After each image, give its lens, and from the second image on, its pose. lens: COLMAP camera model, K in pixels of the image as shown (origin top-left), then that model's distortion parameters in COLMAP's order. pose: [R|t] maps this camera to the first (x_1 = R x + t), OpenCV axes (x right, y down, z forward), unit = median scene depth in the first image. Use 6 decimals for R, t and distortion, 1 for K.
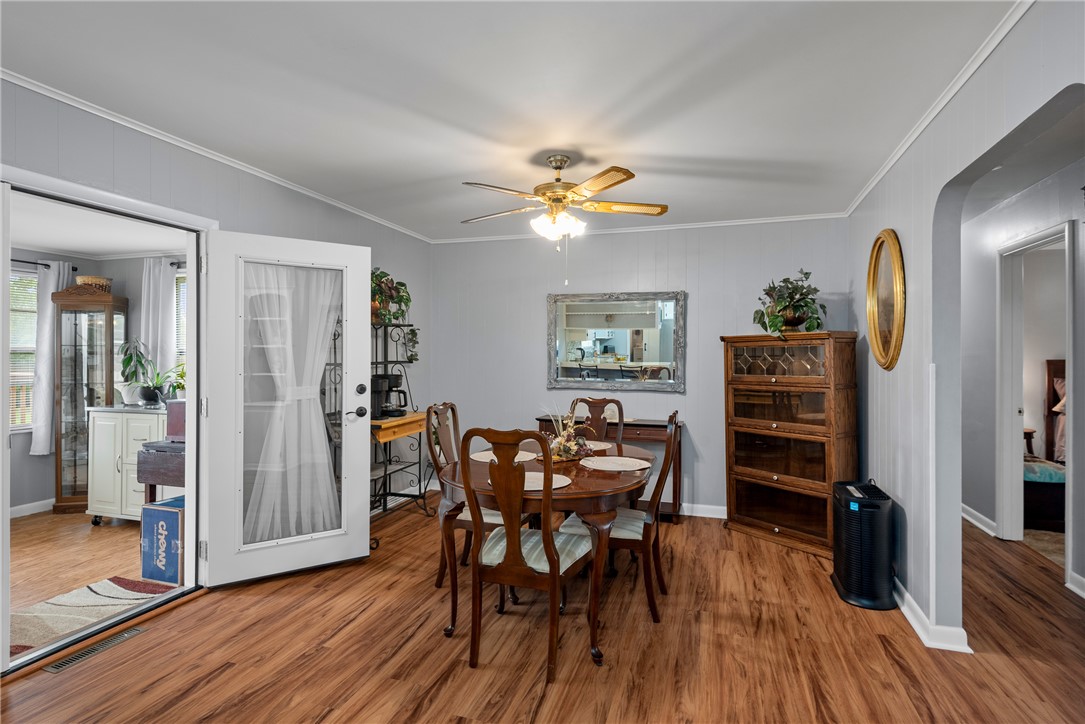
lens RADIAL K [[568.6, 0, 540.1], [0, 568.6, 361.3], [0, 0, 1]] dist [0.000113, 0.000712]
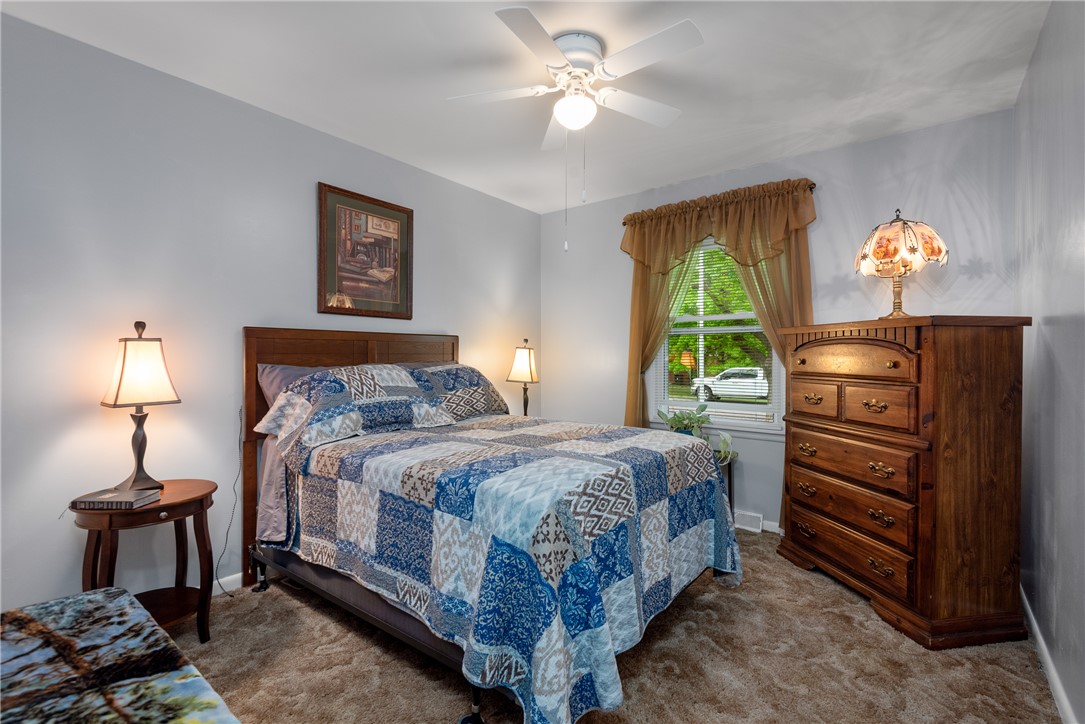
lens RADIAL K [[499.0, 0, 542.4], [0, 499.0, 358.9], [0, 0, 1]] dist [0.024698, -0.000614]
pose [[0.343104, -0.003464, 0.939291, 0.612221], [-0.000577, 0.999992, 0.003898, 0.024484], [-0.939297, -0.001879, 0.343099, 0.654368]]
